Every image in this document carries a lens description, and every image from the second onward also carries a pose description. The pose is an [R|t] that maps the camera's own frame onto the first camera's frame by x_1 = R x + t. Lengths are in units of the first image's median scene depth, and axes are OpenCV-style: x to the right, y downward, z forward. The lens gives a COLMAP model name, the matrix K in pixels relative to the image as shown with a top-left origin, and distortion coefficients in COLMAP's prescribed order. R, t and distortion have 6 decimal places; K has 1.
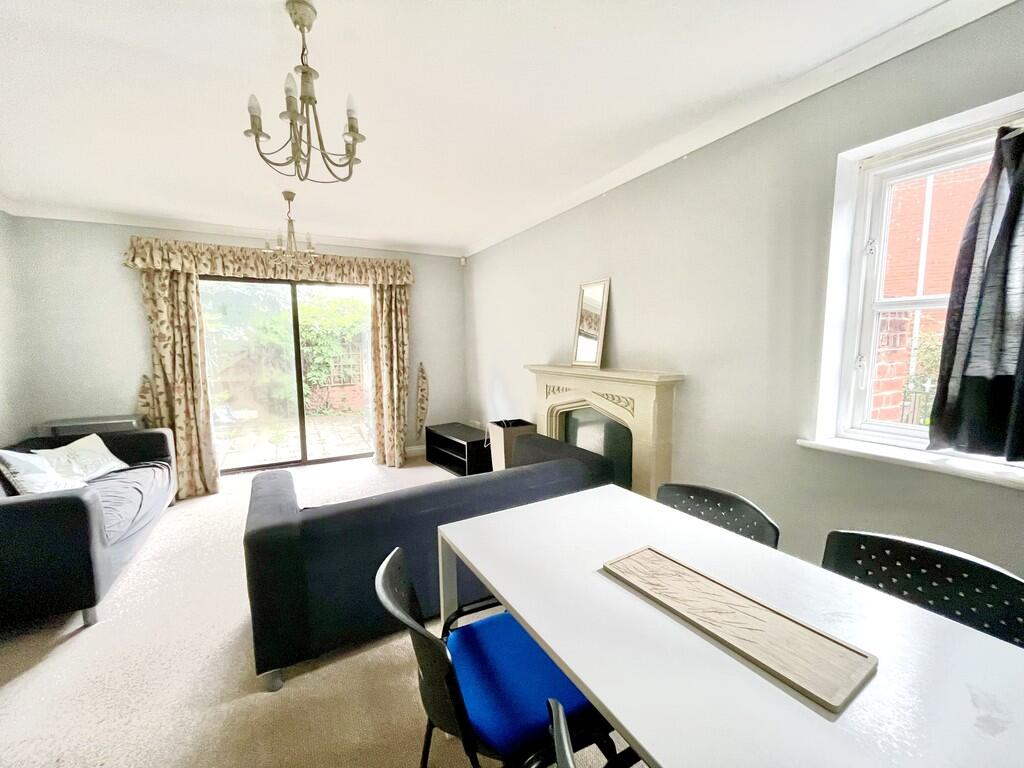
lens RADIAL K [[413.4, 0, 510.1], [0, 413.4, 383.8], [0, 0, 1]] dist [-0.000733, -0.000055]
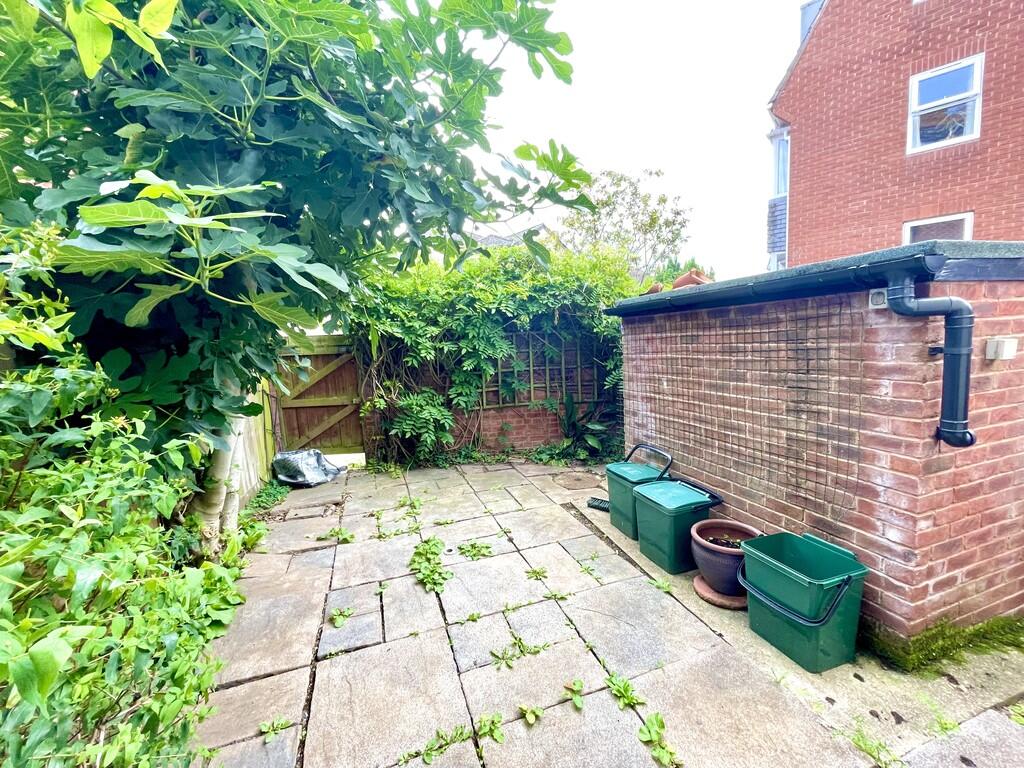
lens RADIAL K [[413.4, 0, 514.3], [0, 413.4, 382.3], [0, 0, 1]] dist [-0.000733, -0.000055]
pose [[0.984358, -0.018027, -0.175254, -0.287591], [0.019139, 0.999806, 0.004658, -0.033808], [0.175136, -0.007939, 0.984512, 0.443411]]
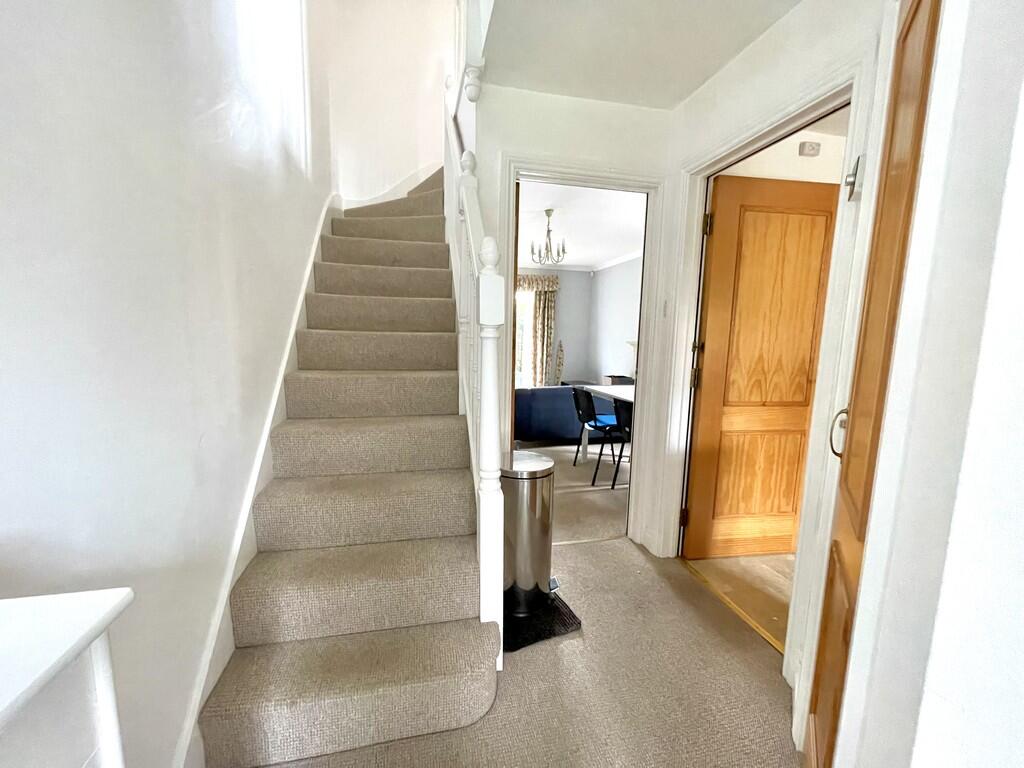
lens RADIAL K [[413.4, 0, 512.0], [0, 413.4, 389.9], [0, 0, 1]] dist [-0.000733, -0.000055]
pose [[0.962185, 0.059043, -0.265922, 0.035327], [-0.050119, 0.997933, 0.040226, 0.086895], [0.267747, -0.025377, 0.963155, -0.594848]]
